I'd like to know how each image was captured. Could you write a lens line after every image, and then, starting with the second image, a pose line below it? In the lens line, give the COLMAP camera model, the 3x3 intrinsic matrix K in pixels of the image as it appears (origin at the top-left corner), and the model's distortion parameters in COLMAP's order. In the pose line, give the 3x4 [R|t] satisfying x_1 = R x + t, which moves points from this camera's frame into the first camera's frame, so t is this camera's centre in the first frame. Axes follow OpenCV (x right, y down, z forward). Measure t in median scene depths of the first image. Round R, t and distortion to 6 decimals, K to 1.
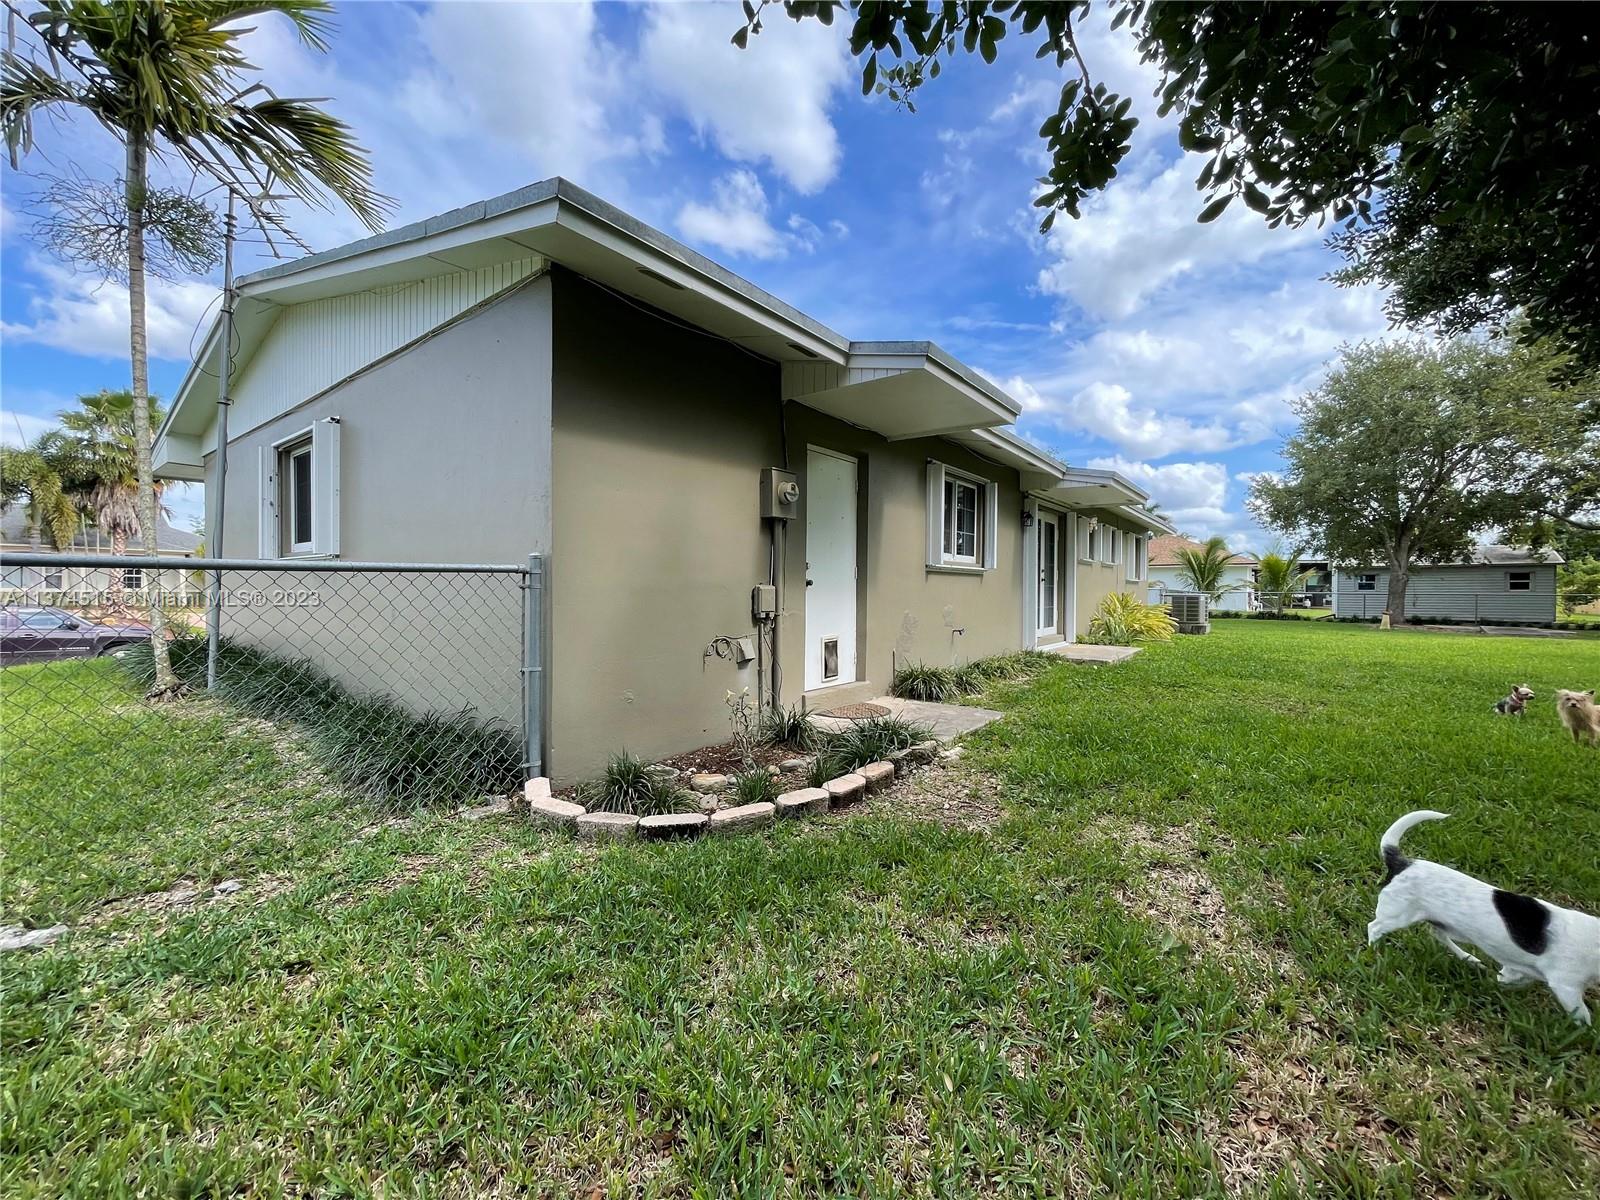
lens RADIAL K [[645.2, 0, 804.4], [0, 645.2, 597.6], [0, 0, 1]] dist [-0.006991, 0.001159]
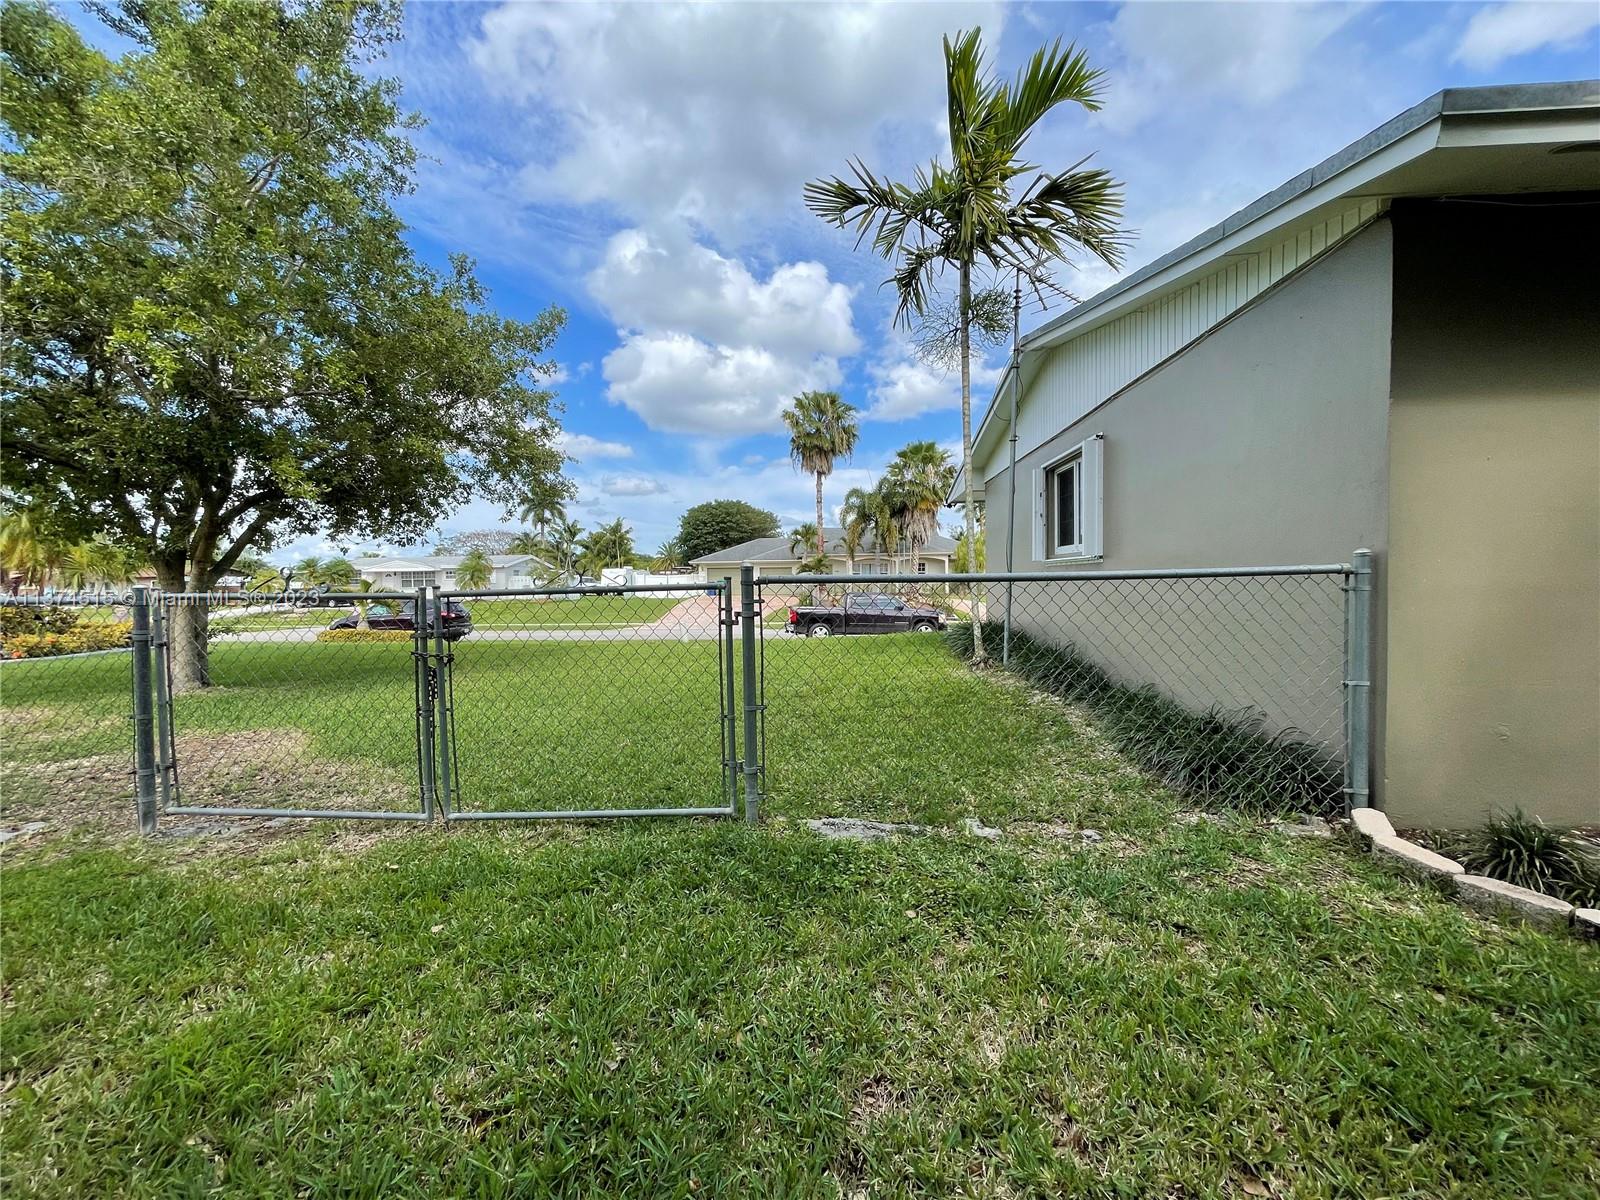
lens RADIAL K [[645.2, 0, 801.6], [0, 645.2, 597.8], [0, 0, 1]] dist [-0.006991, 0.001159]
pose [[0.544852, 0.004645, -0.838519, -0.105404], [0.012490, 0.999829, 0.013654, -0.025065], [0.838439, -0.017913, 0.544701, -0.103650]]
